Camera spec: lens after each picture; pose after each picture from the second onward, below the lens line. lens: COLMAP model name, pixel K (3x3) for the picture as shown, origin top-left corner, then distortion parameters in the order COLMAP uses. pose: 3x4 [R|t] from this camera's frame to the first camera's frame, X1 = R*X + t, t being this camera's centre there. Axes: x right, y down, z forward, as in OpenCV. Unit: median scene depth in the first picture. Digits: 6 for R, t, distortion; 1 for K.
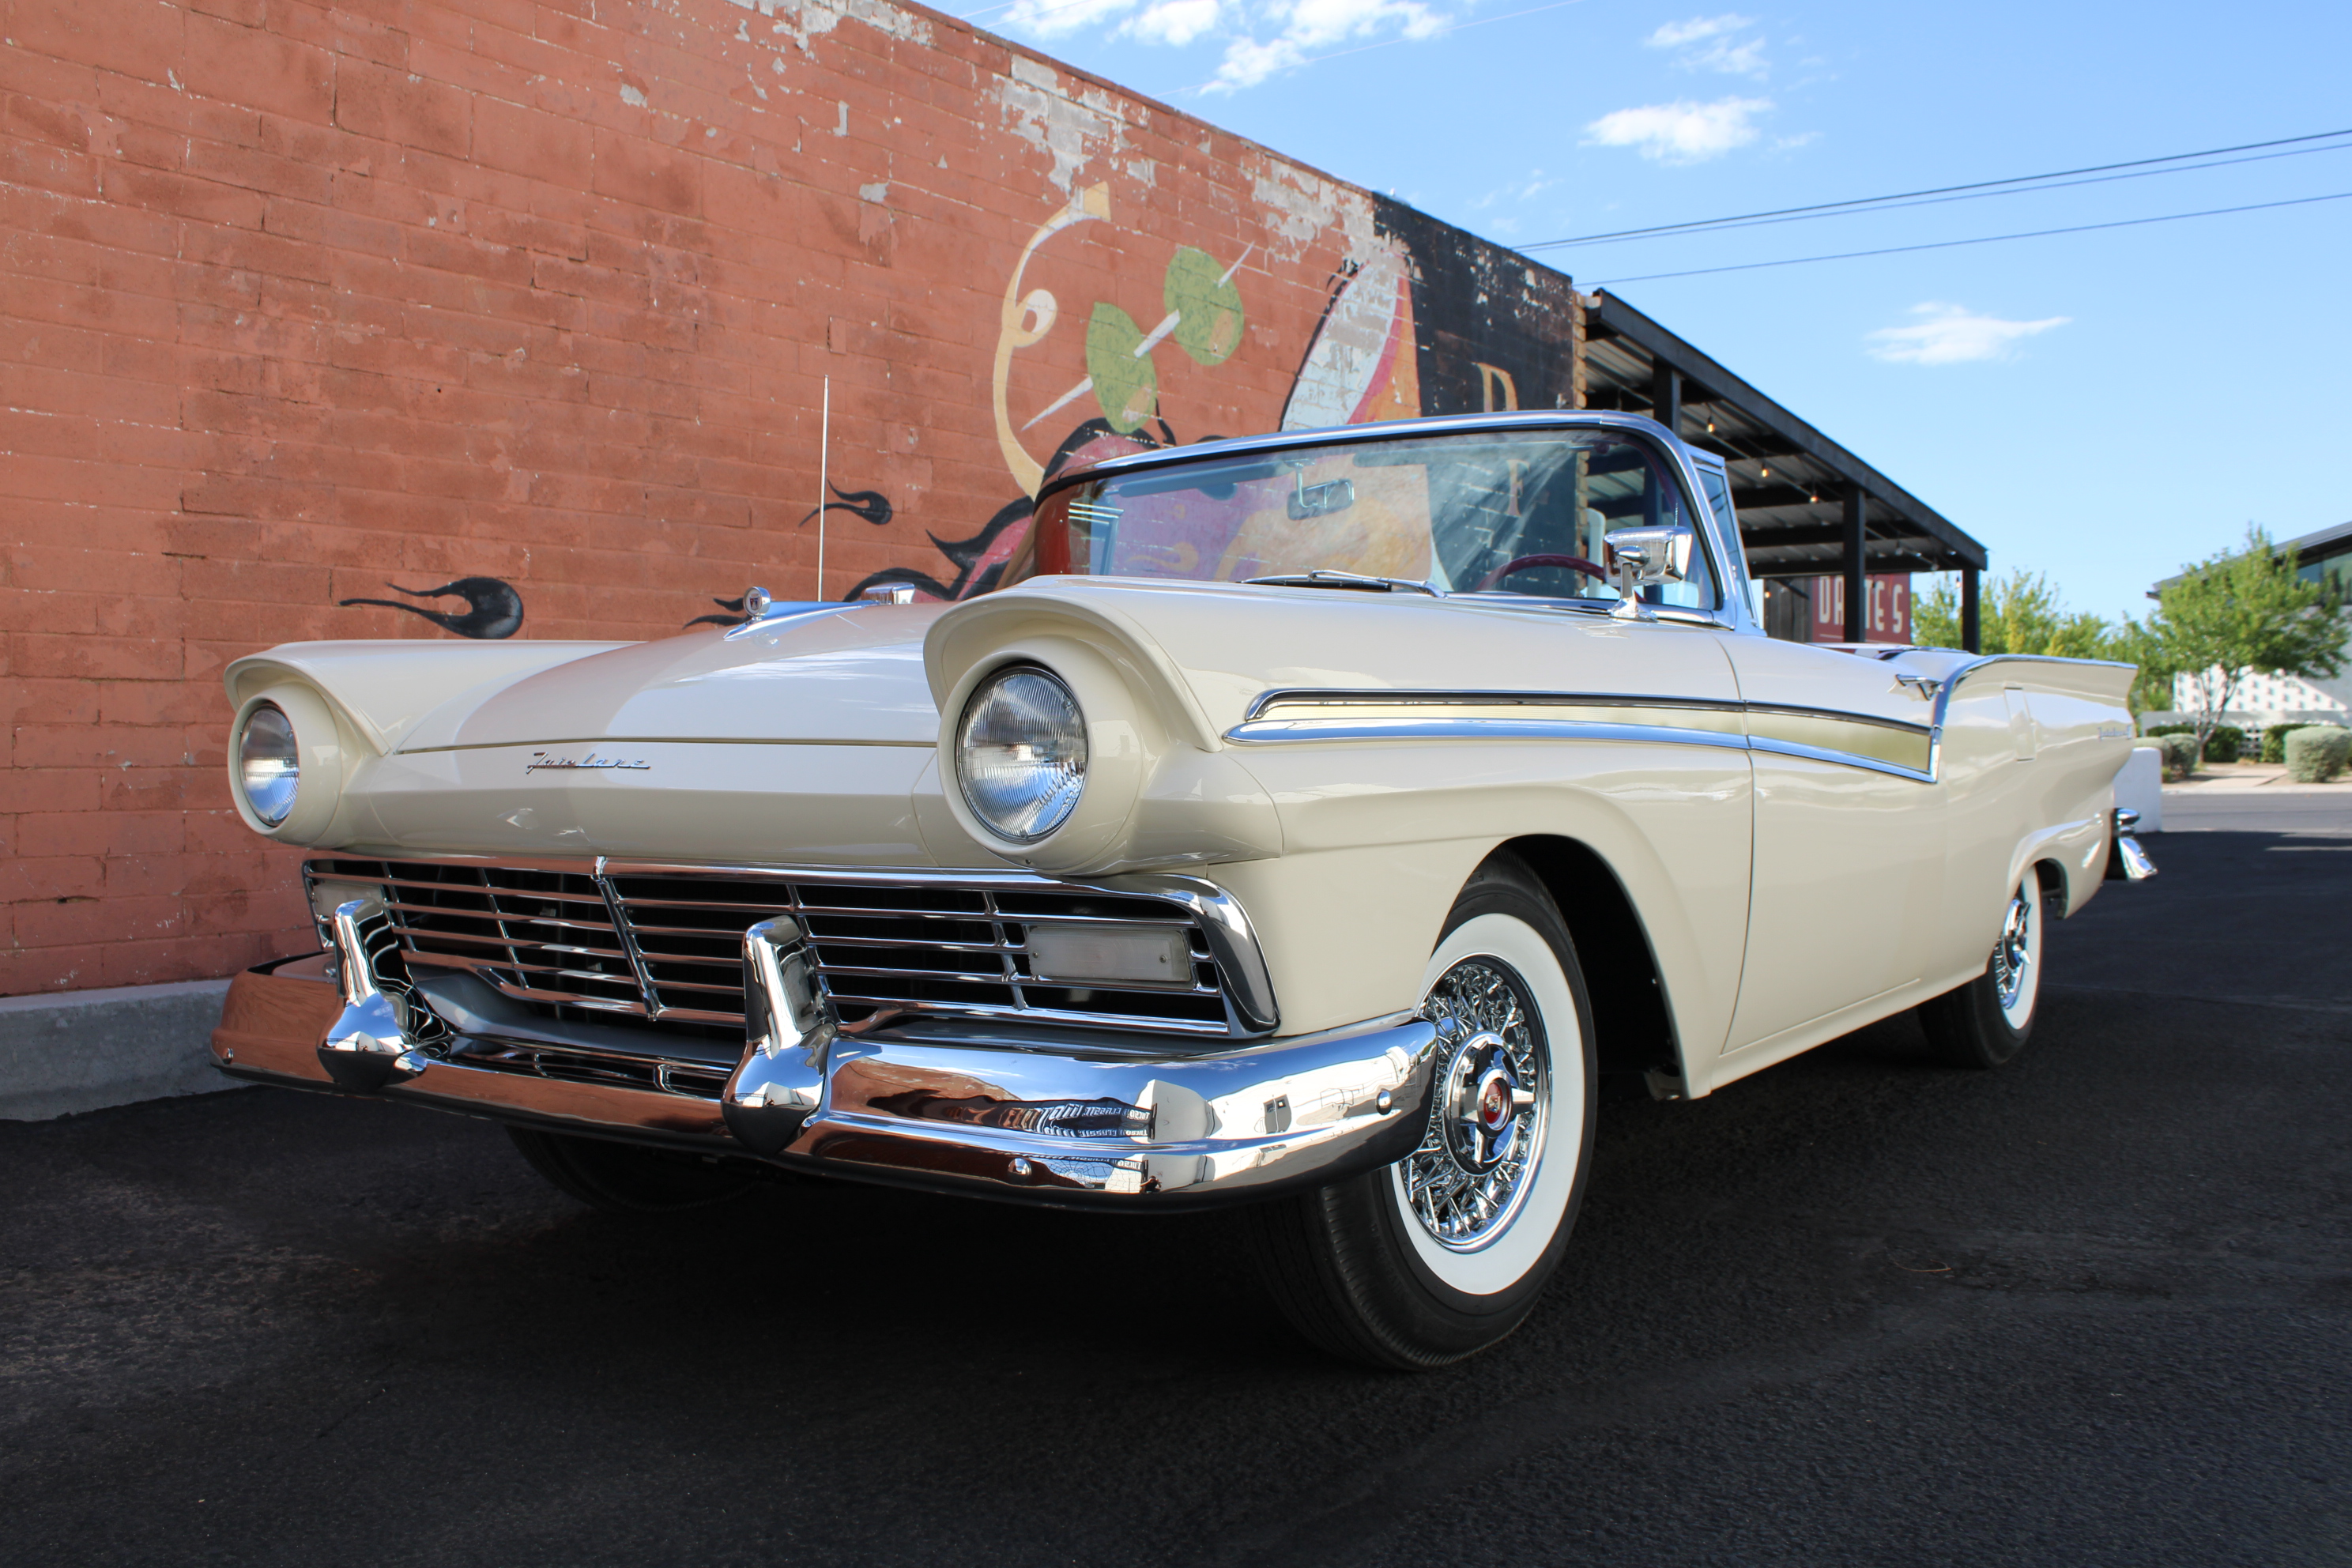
lens RADIAL K [[2044.1, 0, 1165.9], [0, 2044.1, 804.8], [0, 0, 1]] dist [-0.161815, 0.152820]
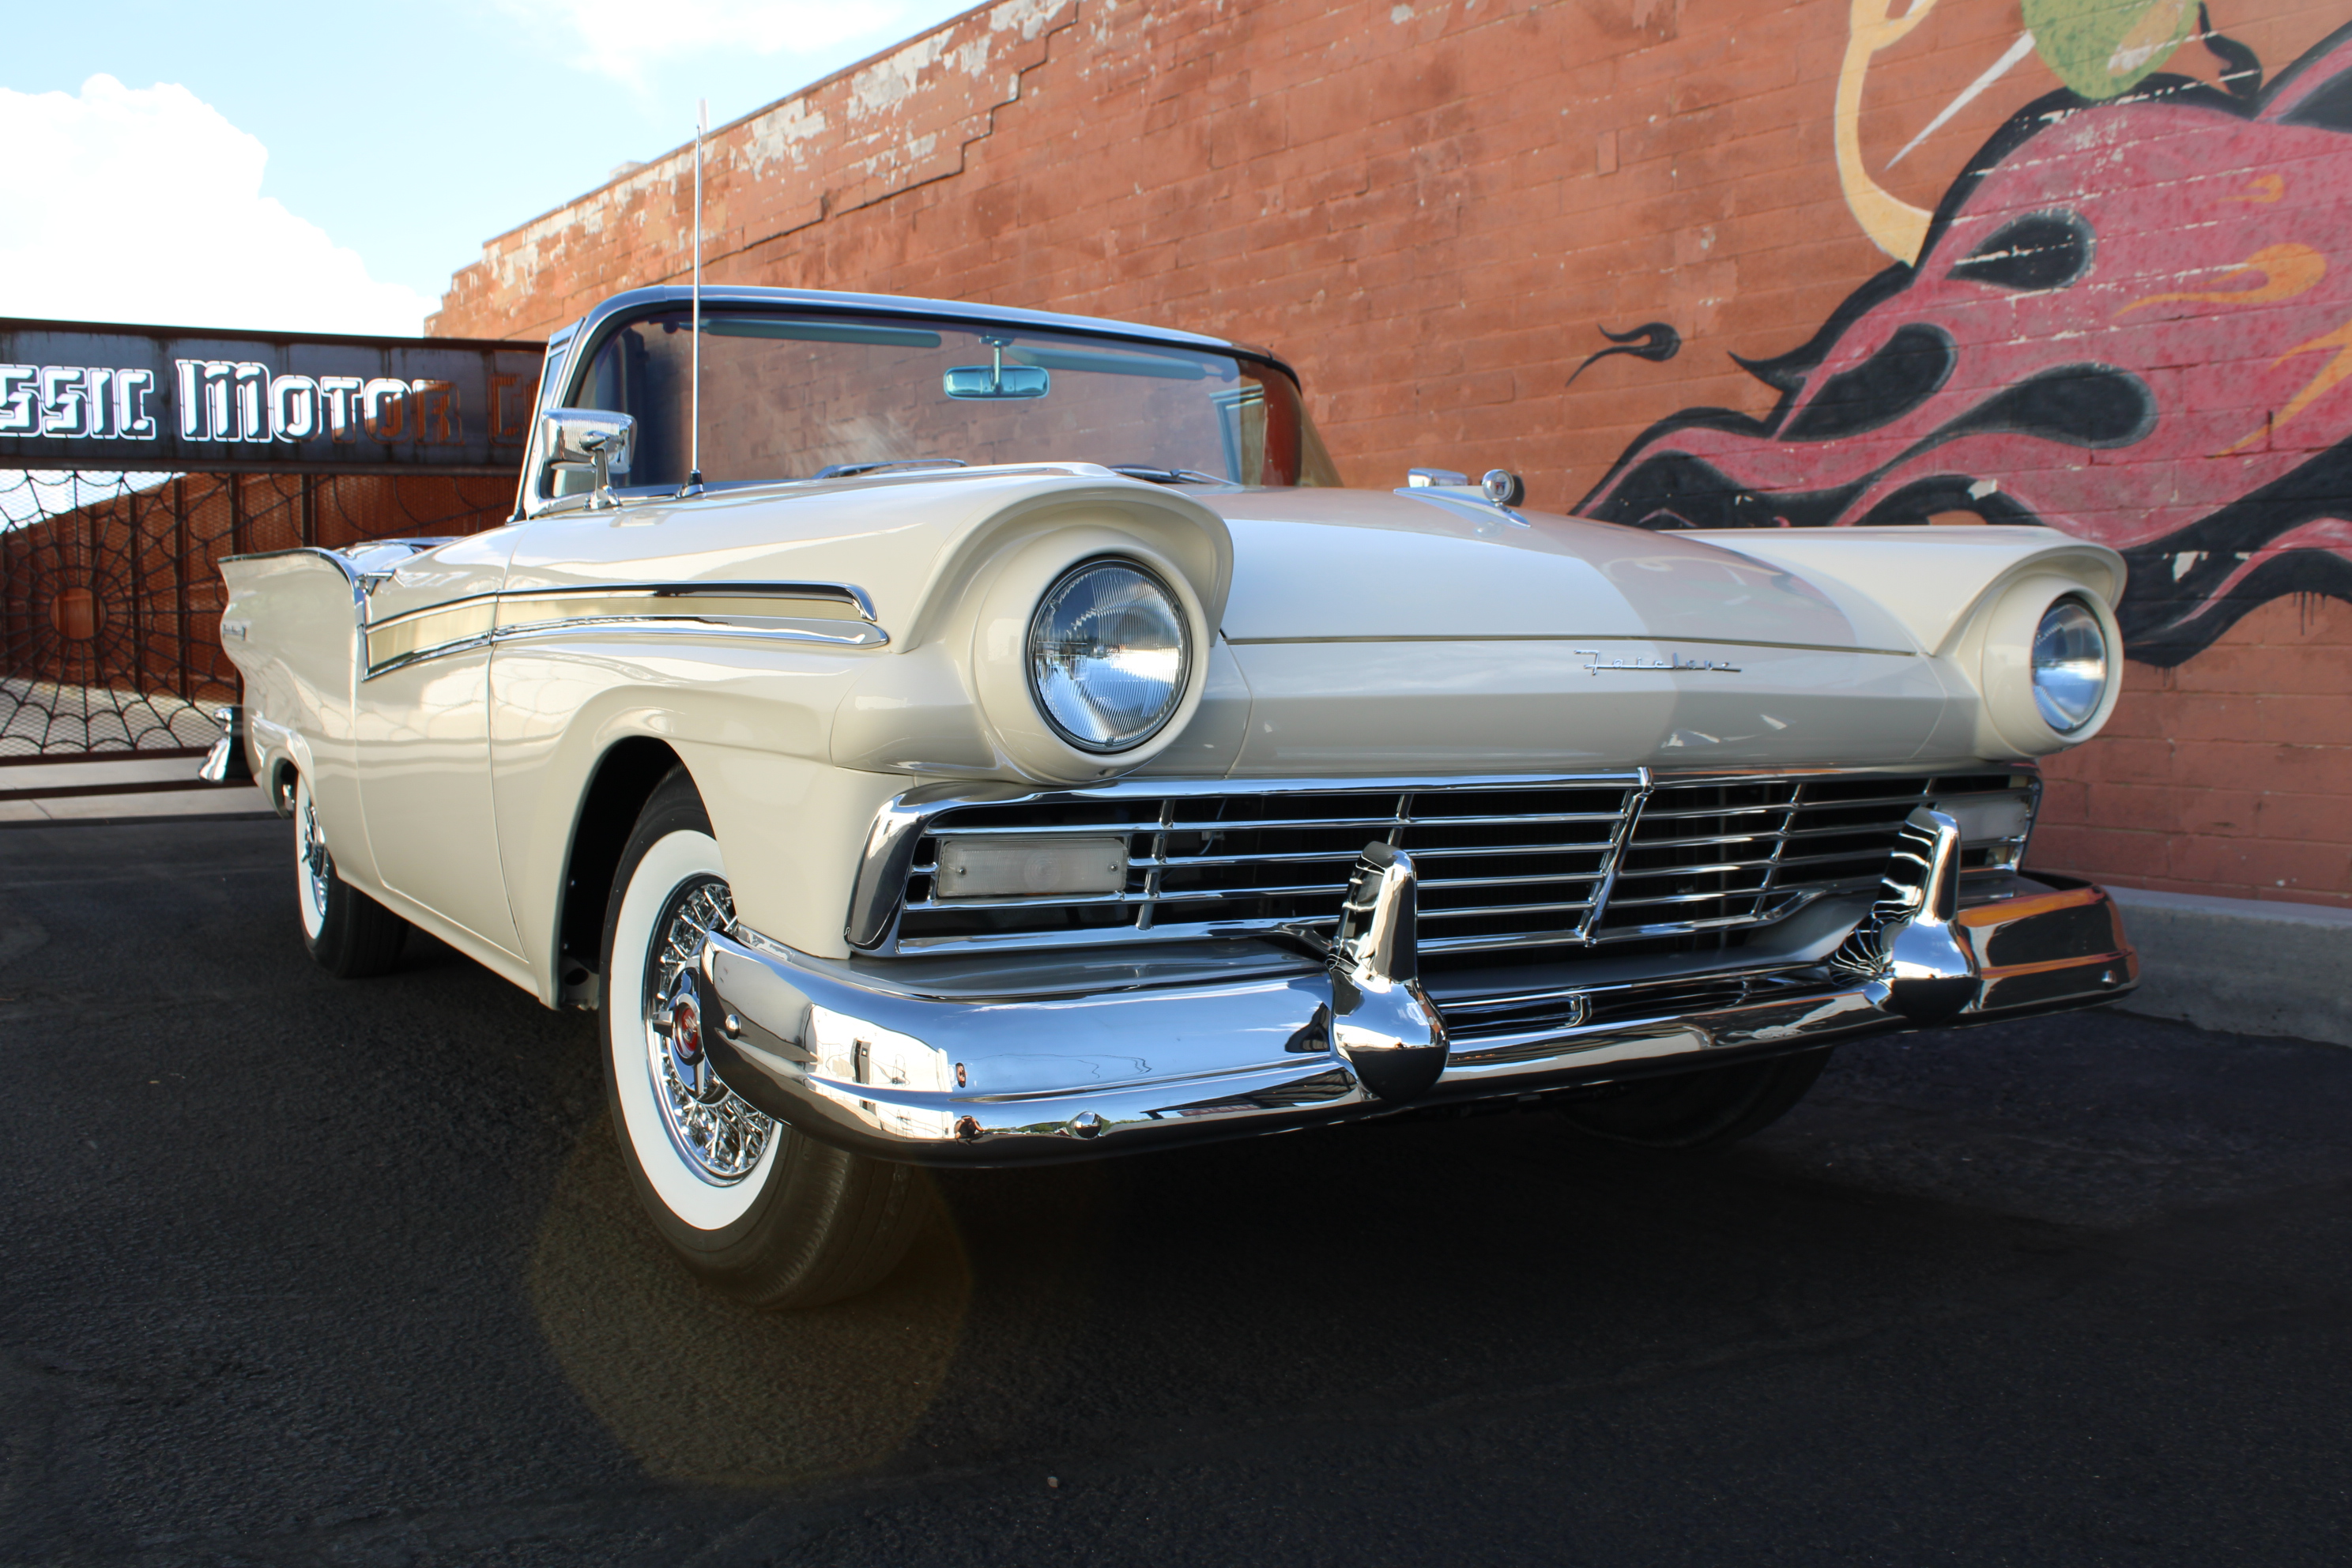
lens RADIAL K [[2143.8, 0, 1159.2], [0, 2143.8, 800.0], [0, 0, 1]] dist [-0.158848, 0.155301]
pose [[-0.287770, 0.077306, -0.954574, 0.862343], [-0.012408, 0.996352, 0.084430, -0.034947], [0.957619, 0.036141, -0.285761, 1.215863]]
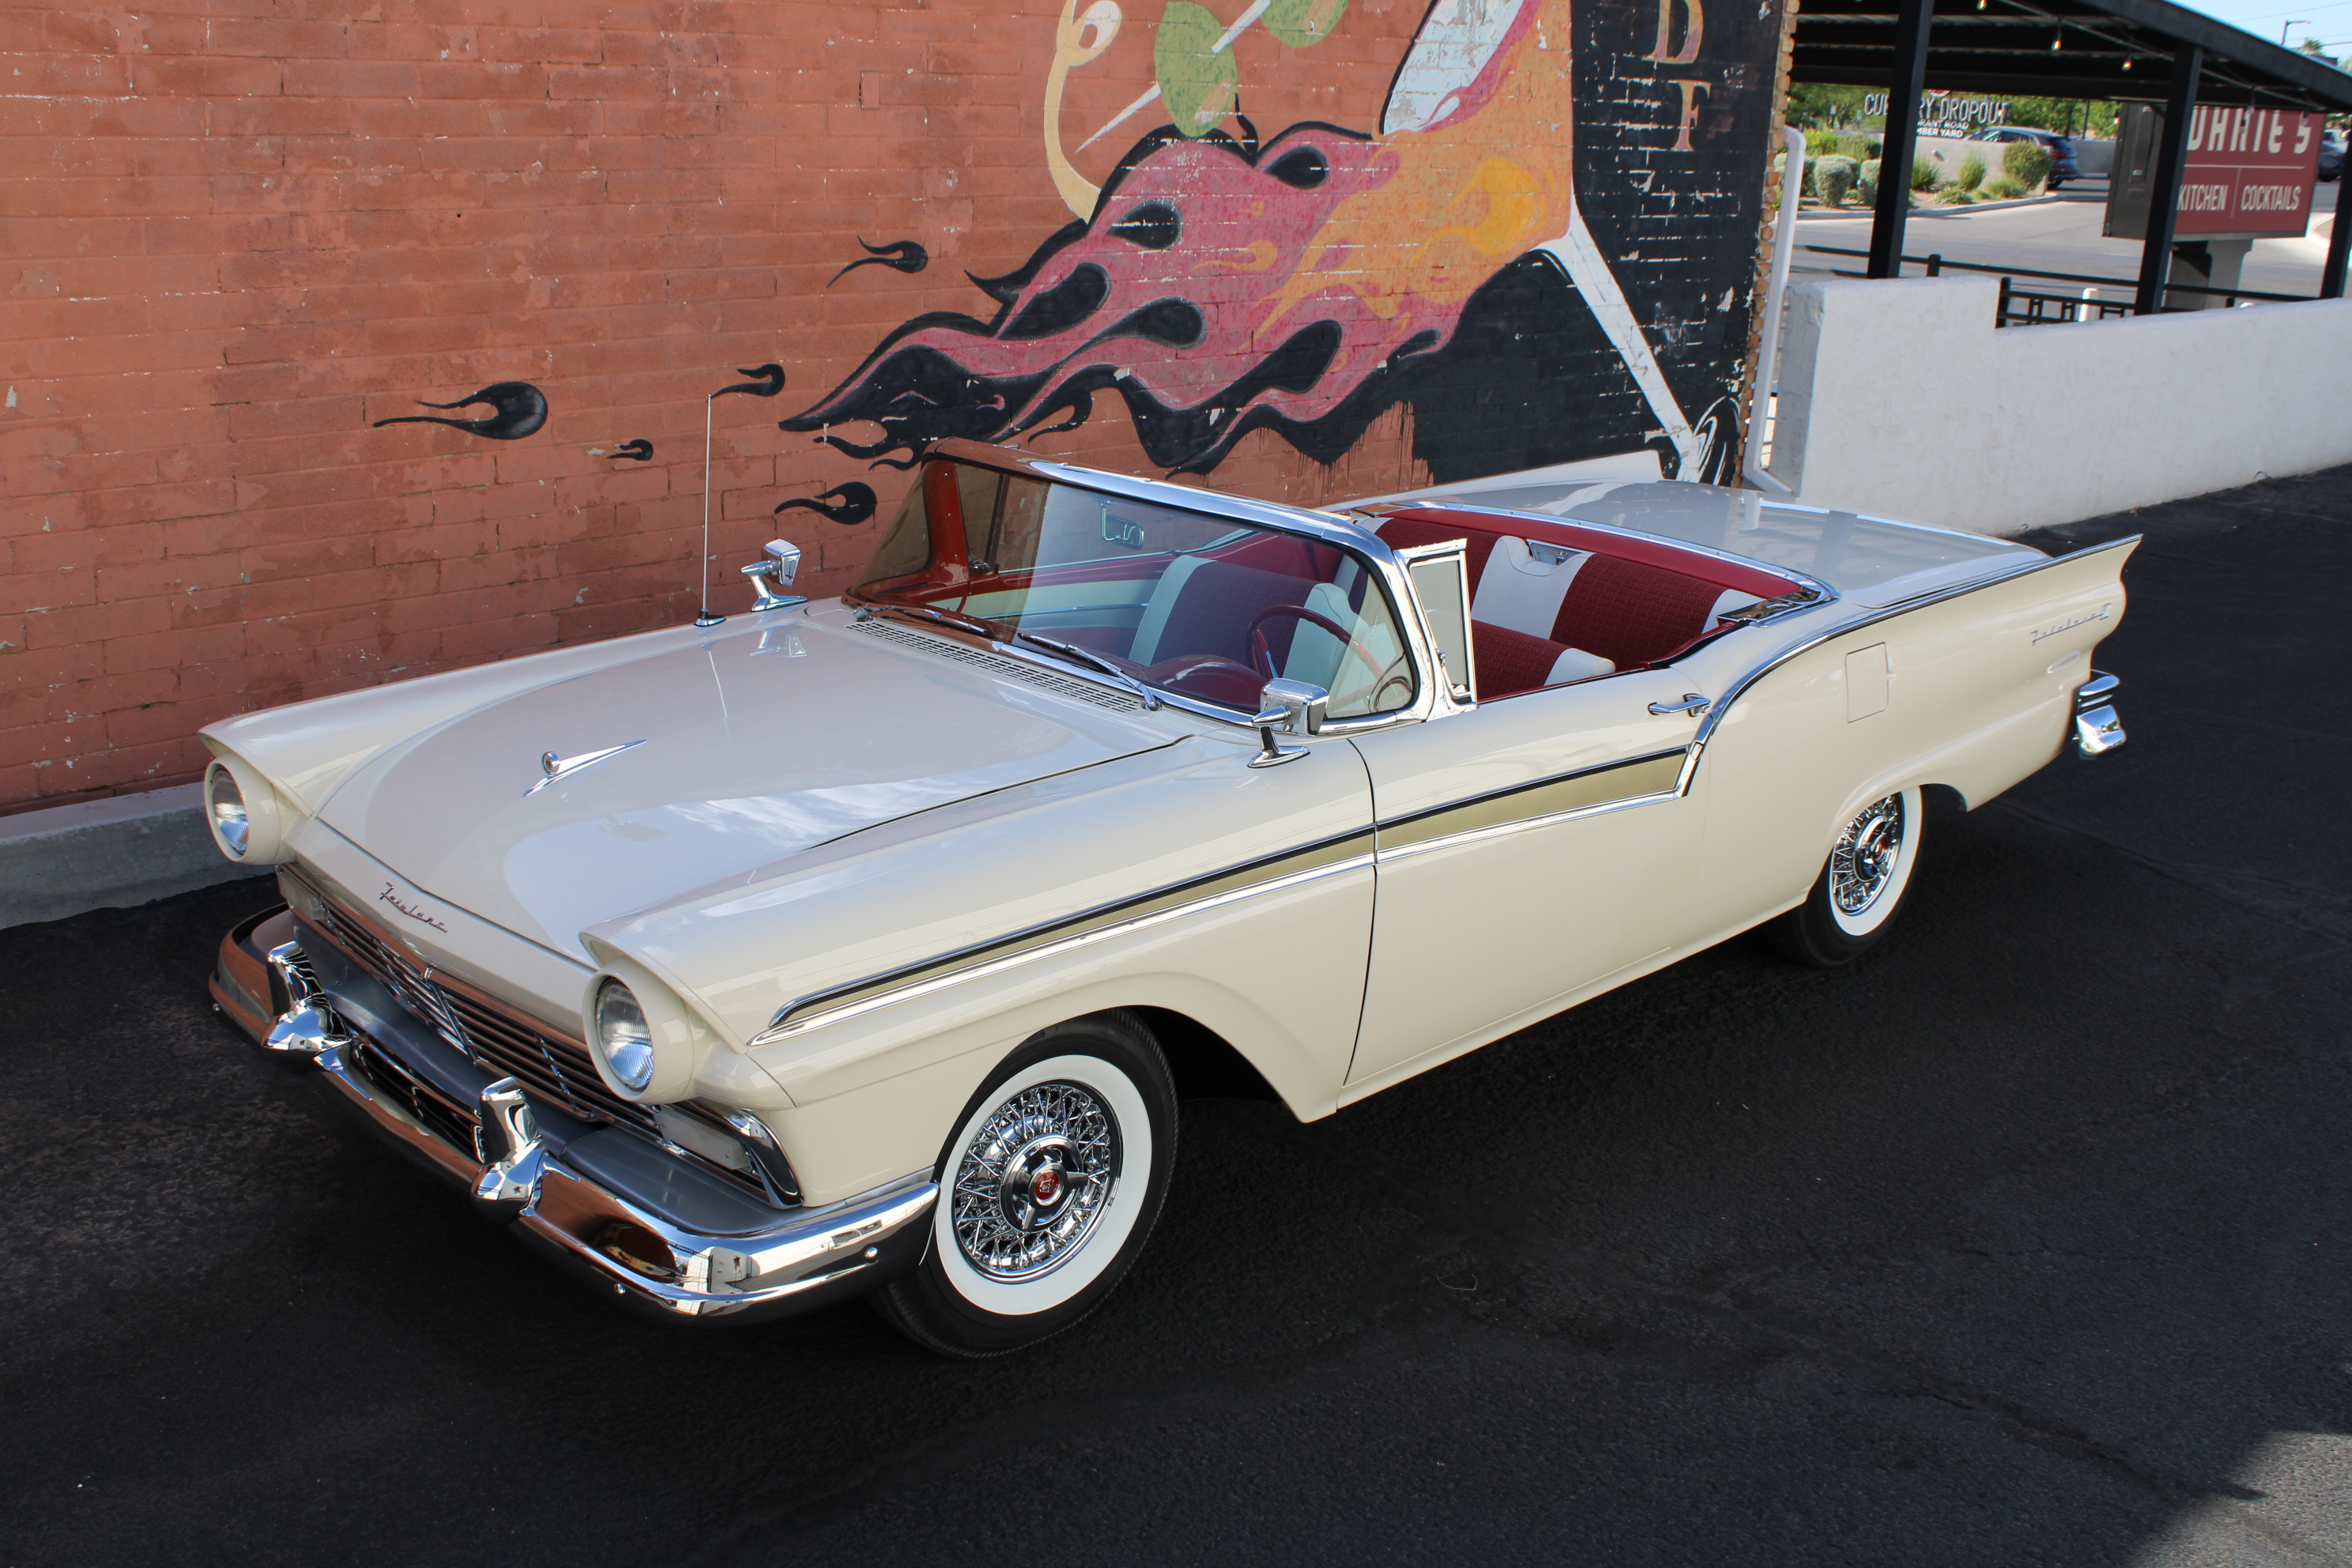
lens RADIAL K [[2342.9, 0, 1181.8], [0, 2342.9, 820.5], [0, 0, 1]] dist [-0.141073, 0.151109]
pose [[0.986917, 0.093603, -0.131278, 0.198771], [-0.052254, 0.955968, 0.288781, -0.252385], [0.152528, -0.278143, 0.948352, -0.193770]]
